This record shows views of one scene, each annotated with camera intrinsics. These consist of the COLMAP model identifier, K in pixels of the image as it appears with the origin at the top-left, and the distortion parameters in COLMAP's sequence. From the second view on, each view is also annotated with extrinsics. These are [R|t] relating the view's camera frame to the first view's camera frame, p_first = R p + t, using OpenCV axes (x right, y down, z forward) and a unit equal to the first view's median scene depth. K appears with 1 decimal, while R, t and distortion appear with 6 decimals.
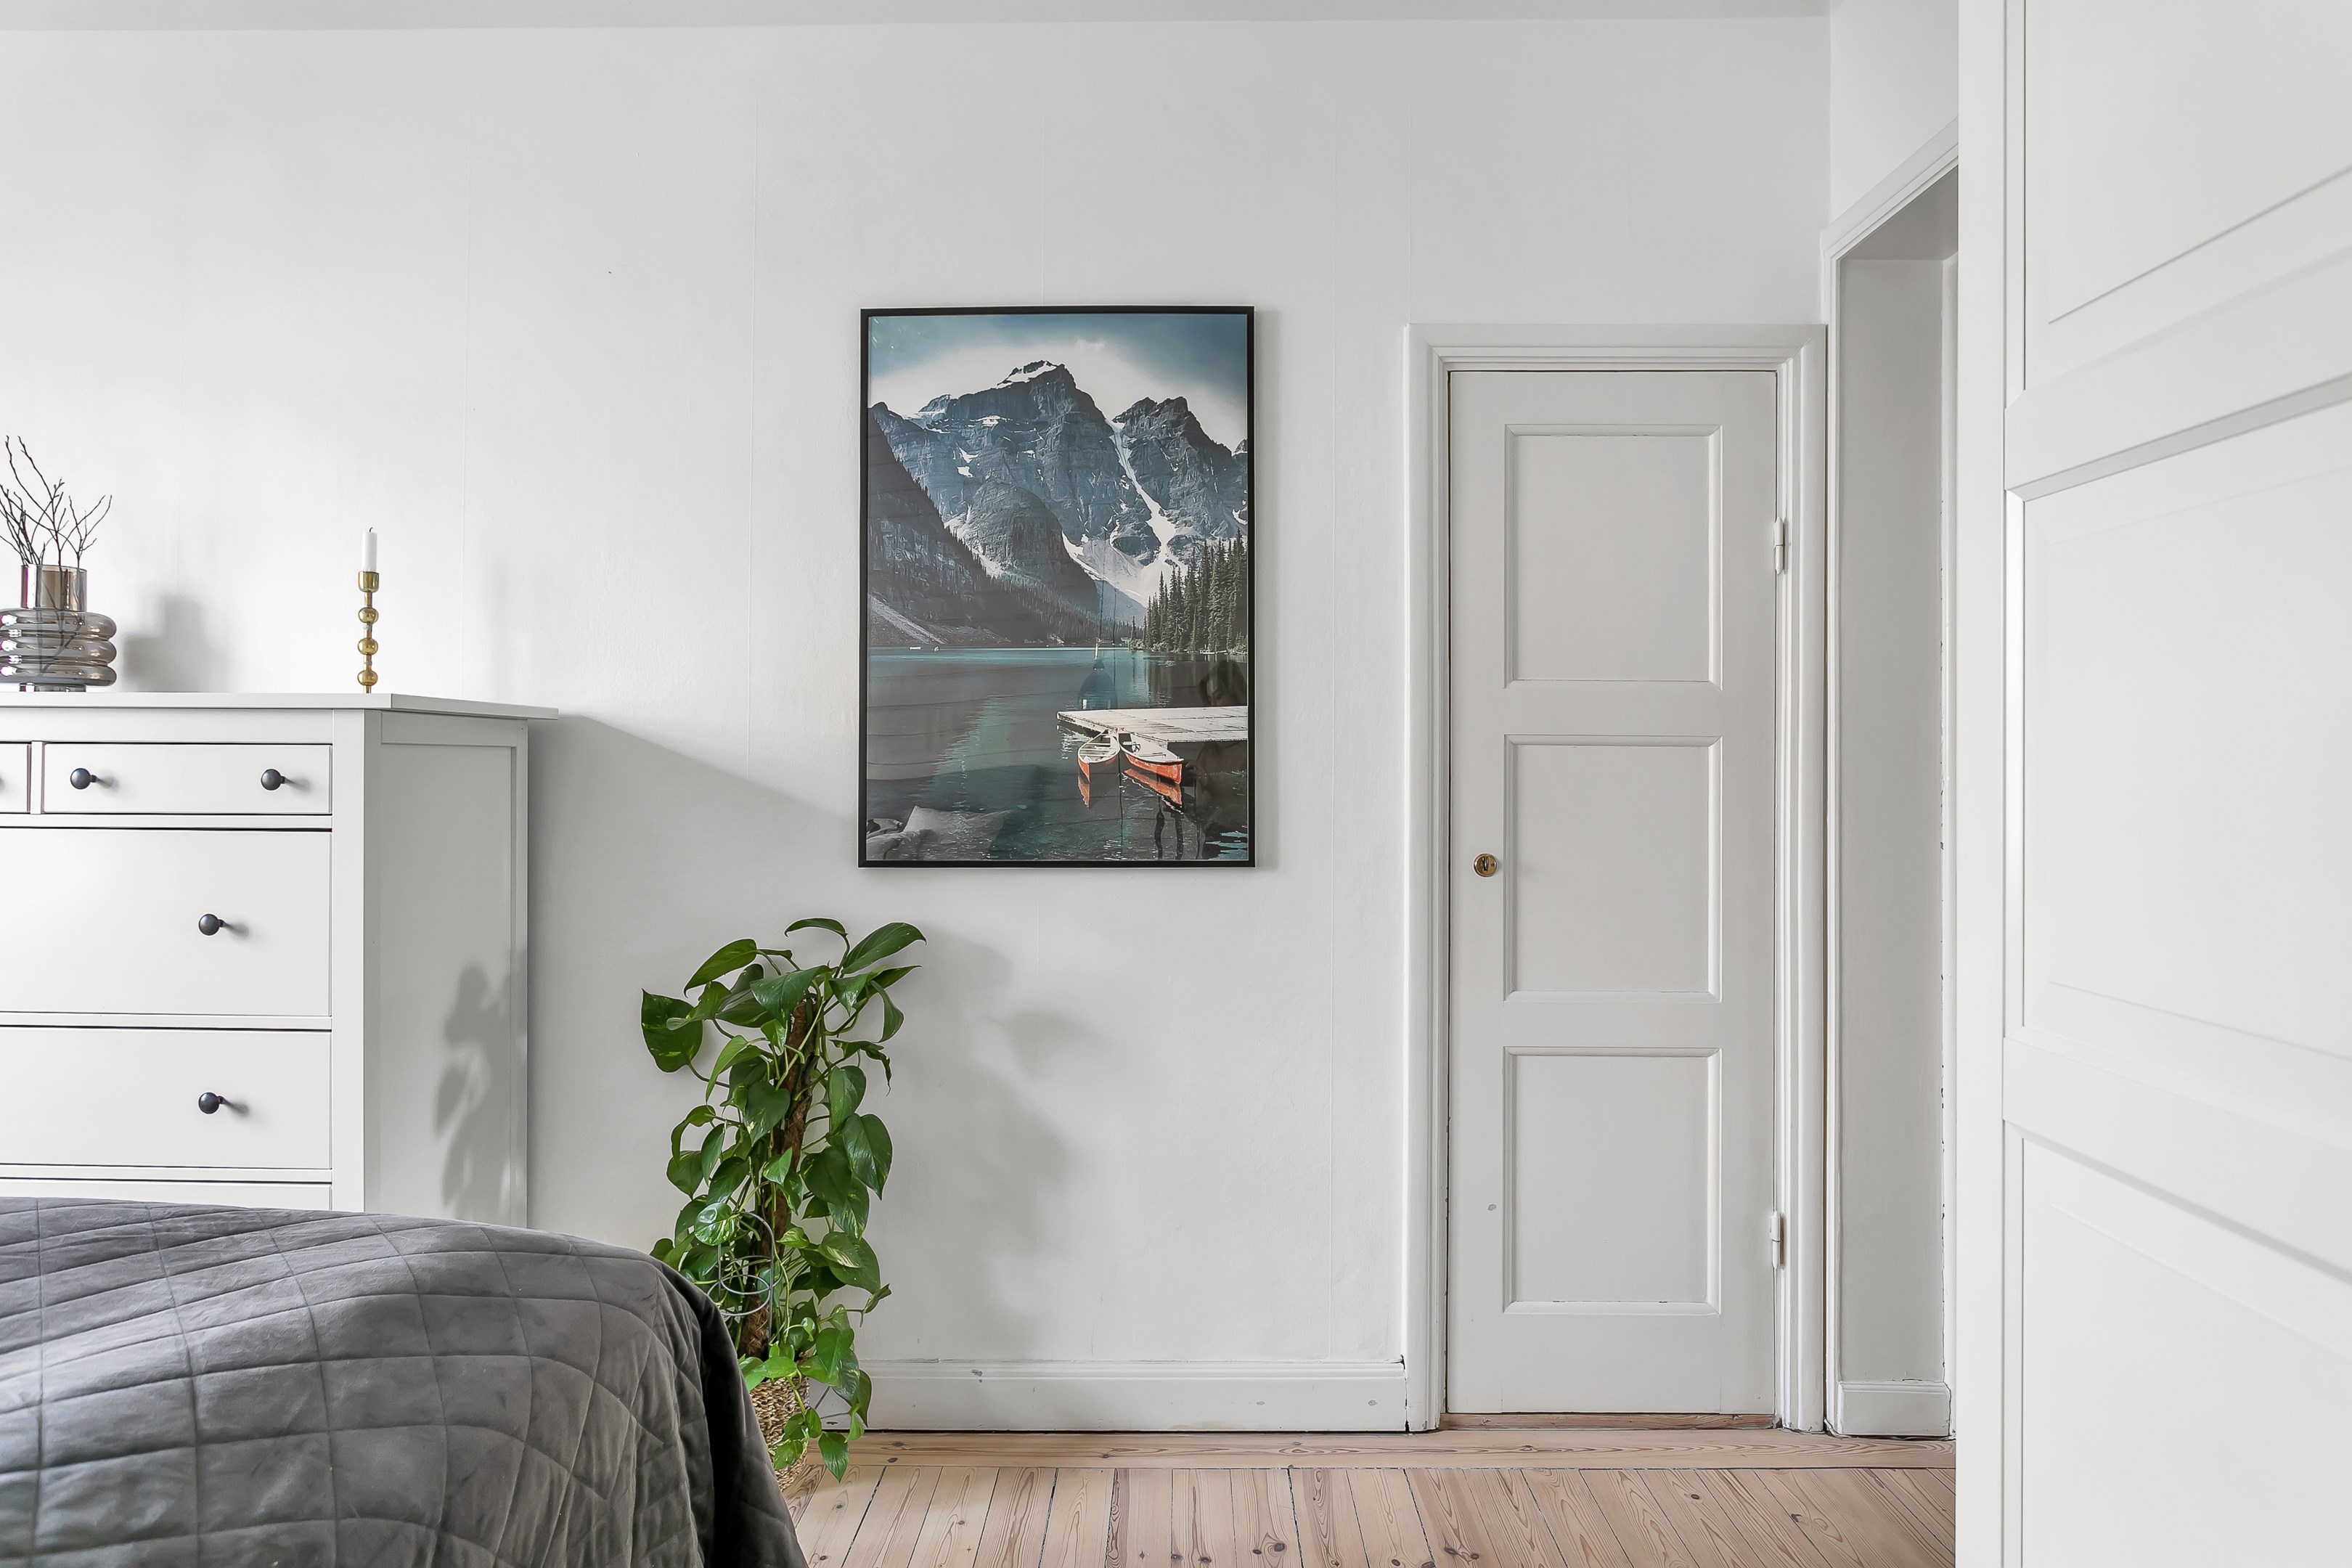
lens RADIAL K [[1354.8, 0, 1163.2], [0, 1354.8, 778.4], [0, 0, 1]] dist [-0.007259, 0.004159]
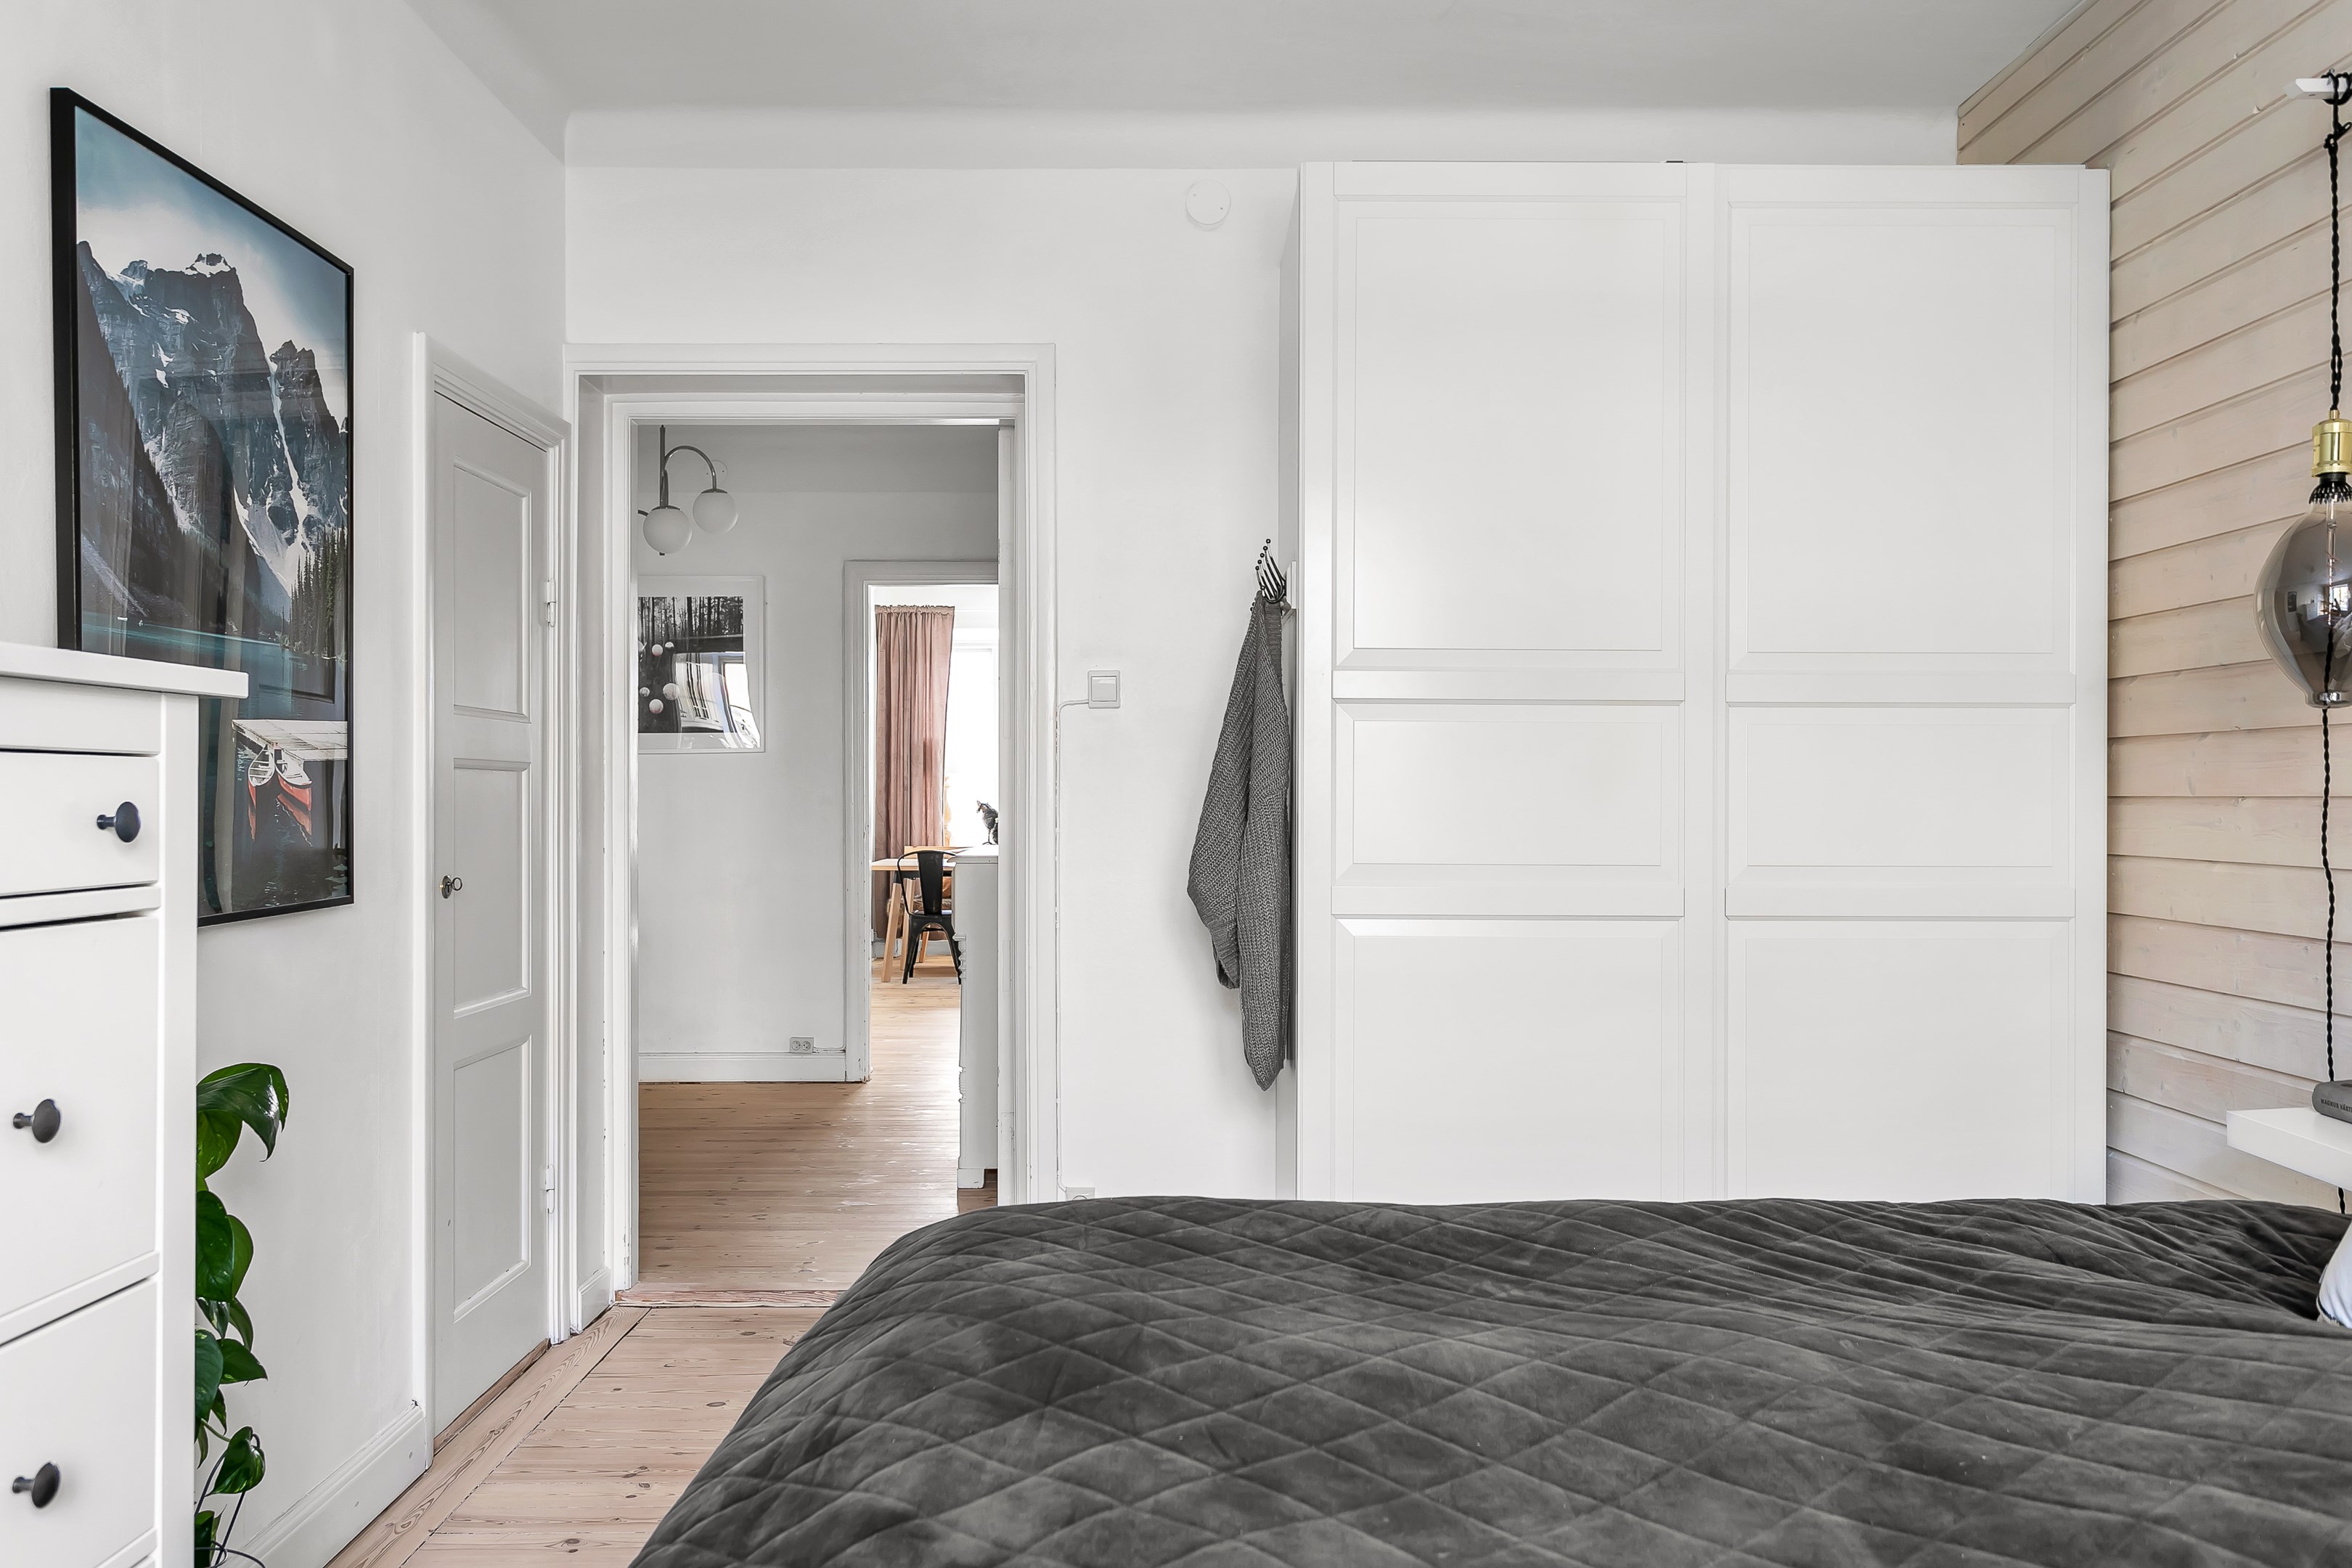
lens RADIAL K [[1807.7, 0, 1170.0], [0, 1807.7, 790.2], [0, 0, 1]] dist [-0.000830, 0.001741]
pose [[-0.032989, -0.003342, 0.999450, -1.124639], [-0.008532, 0.999959, 0.003062, -0.016885], [-0.999419, -0.008426, -0.033016, 0.502000]]
